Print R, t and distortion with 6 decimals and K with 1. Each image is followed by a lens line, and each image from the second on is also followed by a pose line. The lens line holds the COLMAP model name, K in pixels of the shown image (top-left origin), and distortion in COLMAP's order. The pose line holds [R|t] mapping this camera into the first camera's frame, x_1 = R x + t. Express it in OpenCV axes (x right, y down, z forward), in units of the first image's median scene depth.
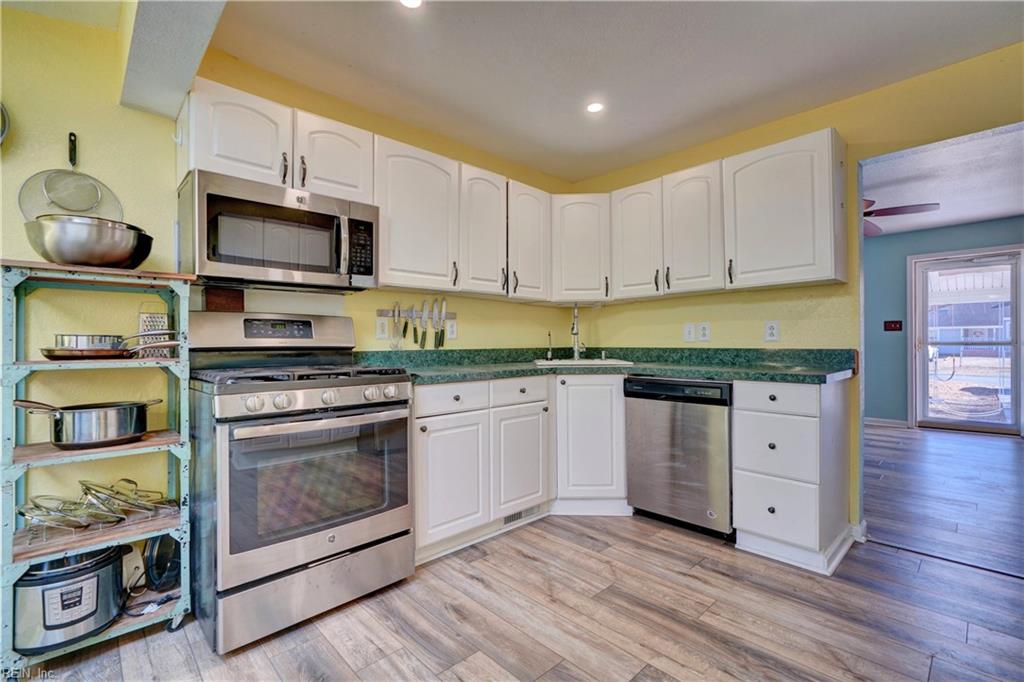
lens RADIAL K [[457.7, 0, 511.4], [0, 457.7, 341.6], [0, 0, 1]] dist [-0.011272, 0.005808]
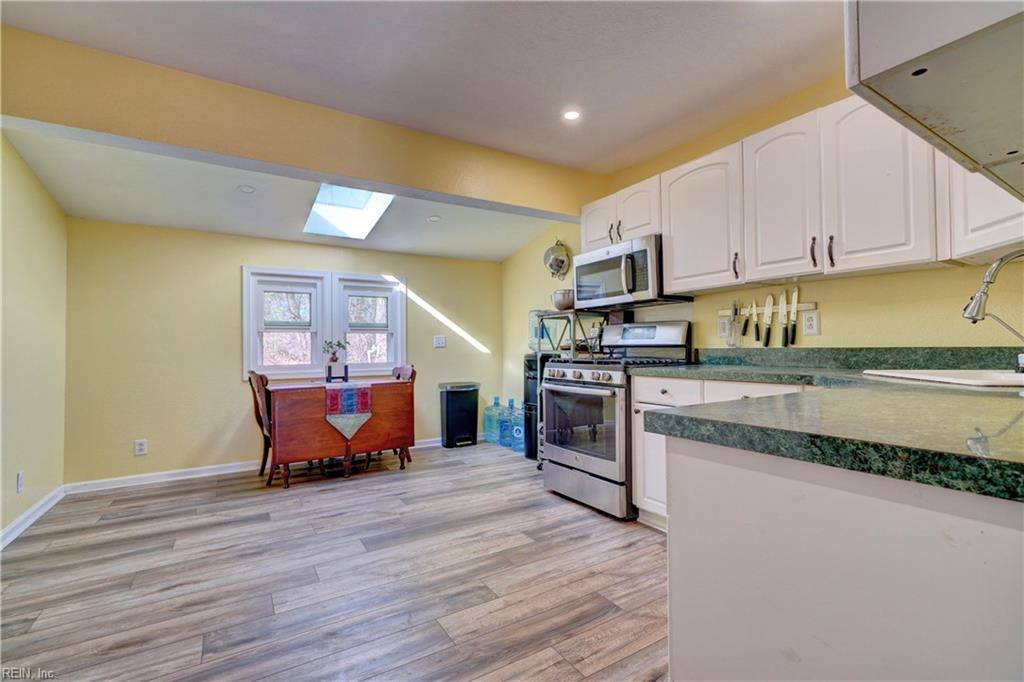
lens RADIAL K [[457.7, 0, 511.4], [0, 457.7, 341.6], [0, 0, 1]] dist [-0.011272, 0.005808]
pose [[-0.203829, -0.004763, -0.978995, 1.237493], [0.012005, 0.999901, -0.007364, 0.009369], [0.978933, -0.013253, -0.203751, 1.051217]]
